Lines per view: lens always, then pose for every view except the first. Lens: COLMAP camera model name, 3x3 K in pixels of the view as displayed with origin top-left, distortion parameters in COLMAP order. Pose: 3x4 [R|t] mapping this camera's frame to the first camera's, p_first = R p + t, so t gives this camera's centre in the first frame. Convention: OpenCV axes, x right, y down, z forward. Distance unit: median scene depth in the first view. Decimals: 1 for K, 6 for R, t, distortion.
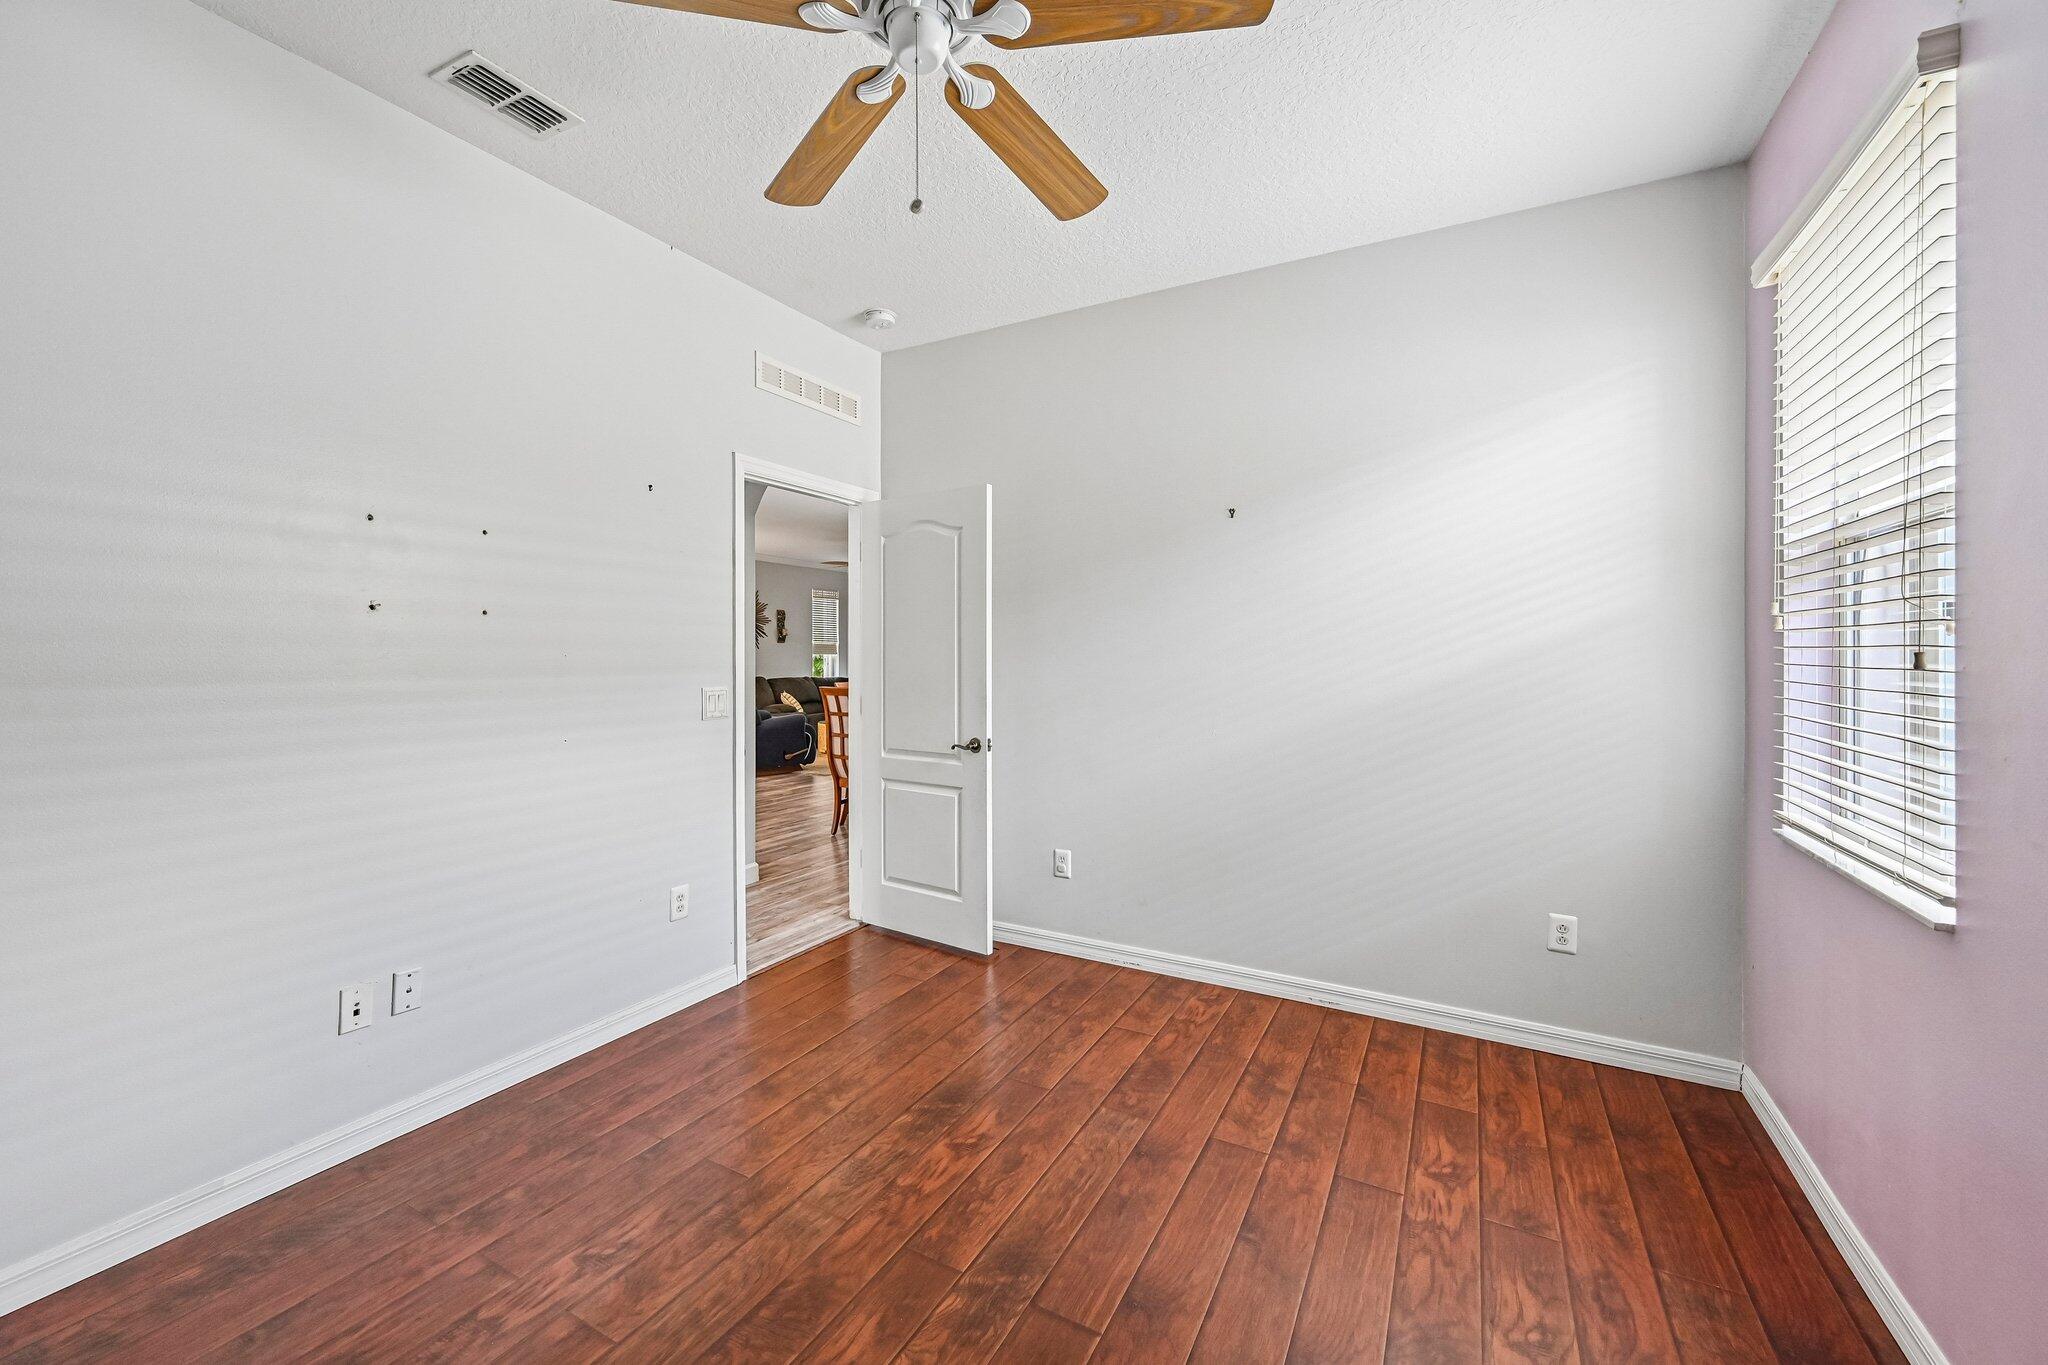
lens RADIAL K [[804.1, 0, 1024.1], [0, 804.1, 669.8], [0, 0, 1]] dist [0.000786, 0.000122]
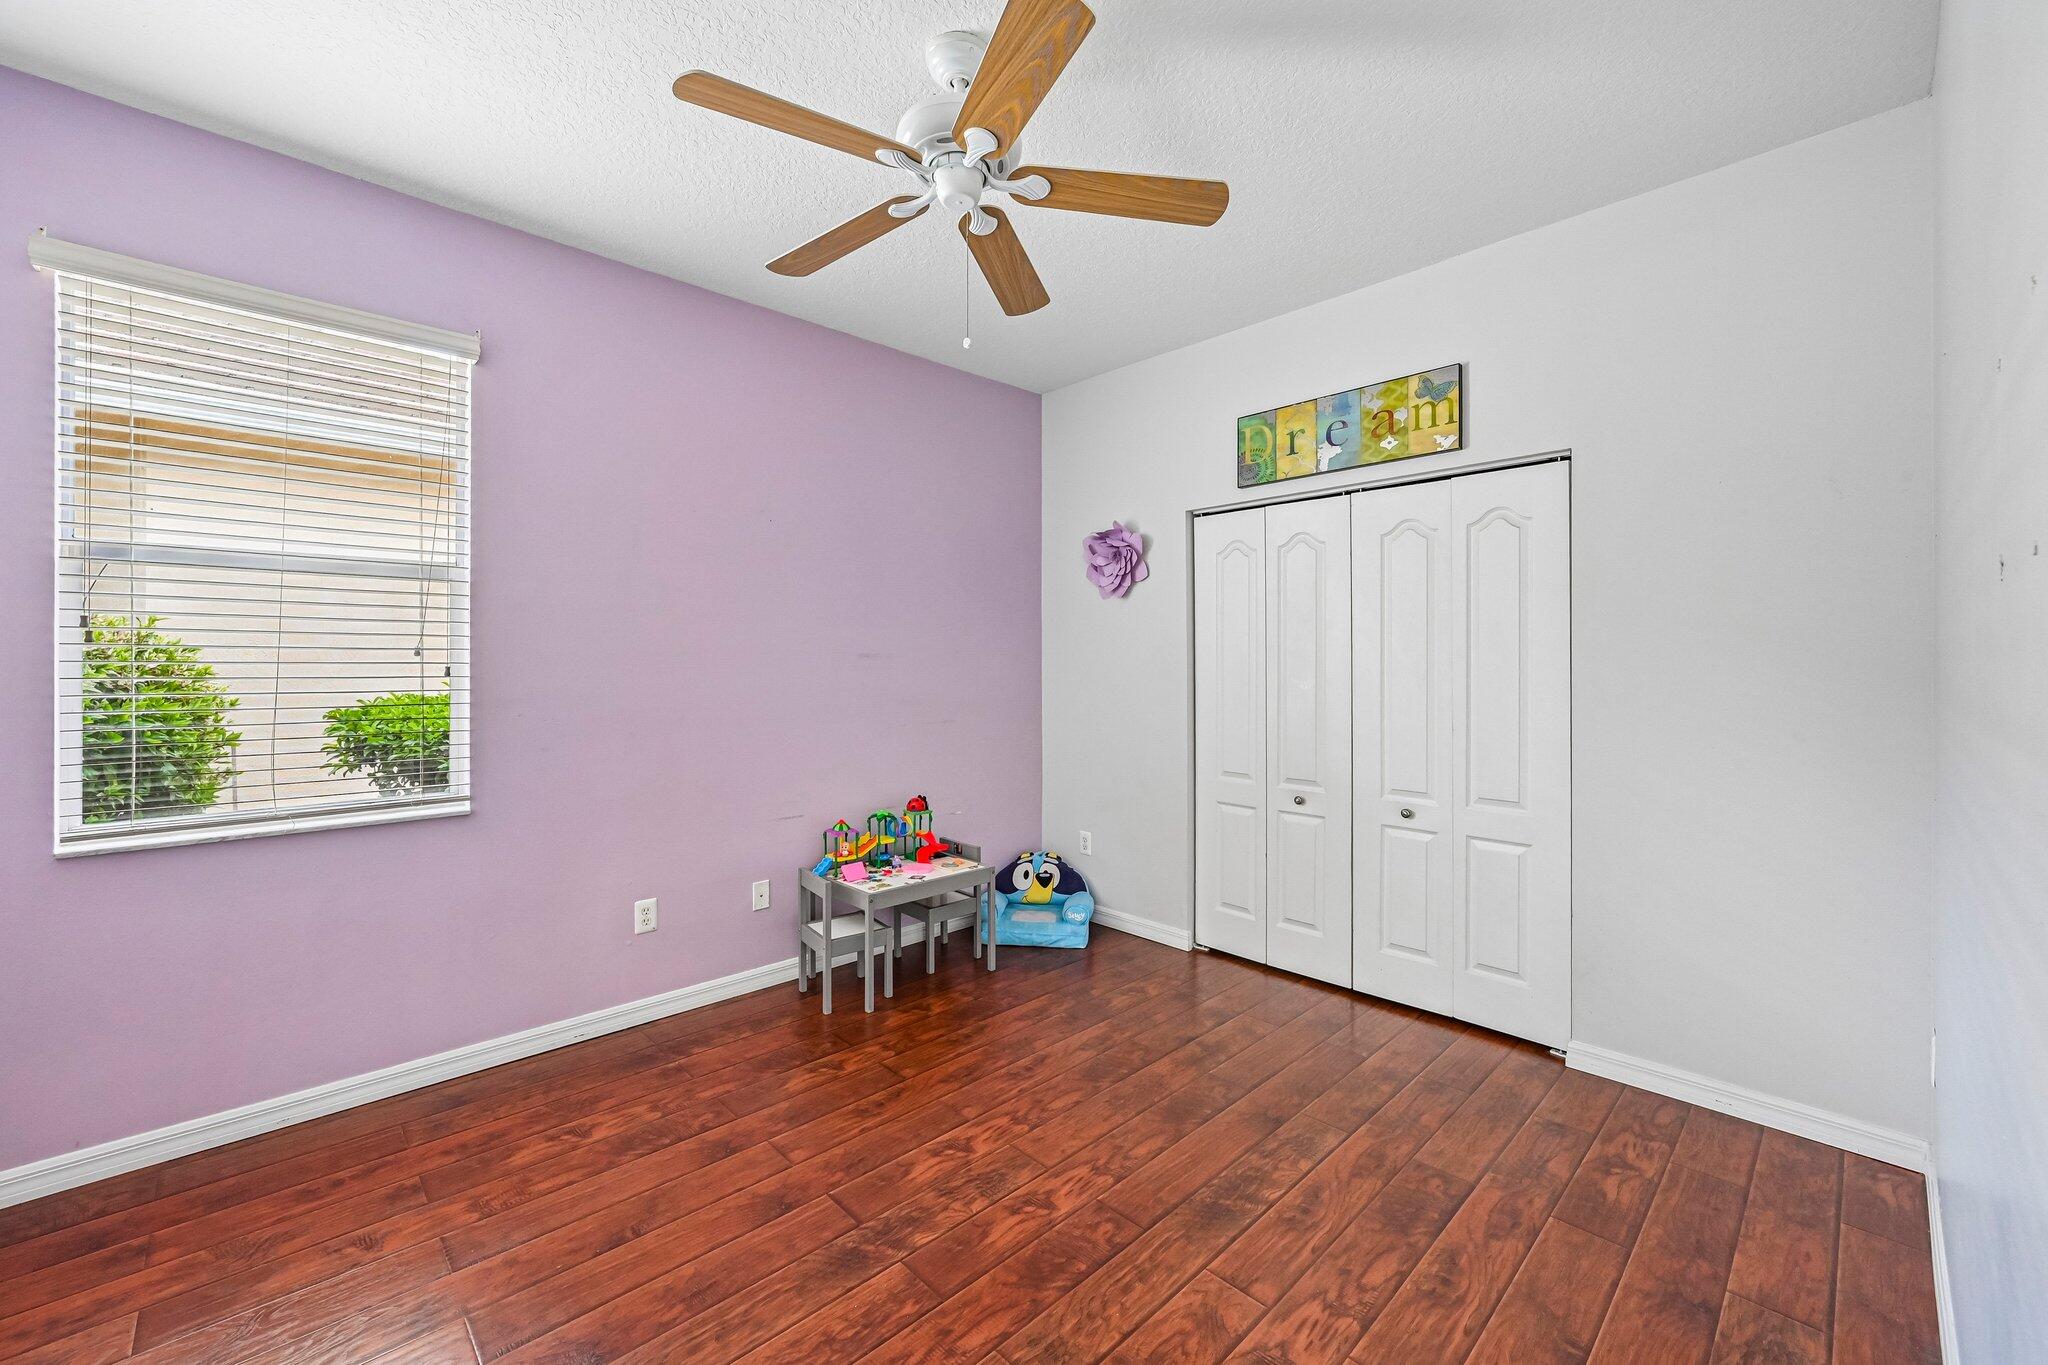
lens RADIAL K [[804.1, 0, 1028.9], [0, 804.1, 665.3], [0, 0, 1]] dist [0.000786, 0.000122]
pose [[-0.953860, 0.000650, 0.300251, -0.537315], [0.006332, 0.999819, 0.017950, -0.040135], [-0.300185, 0.019023, -0.953691, 1.889652]]
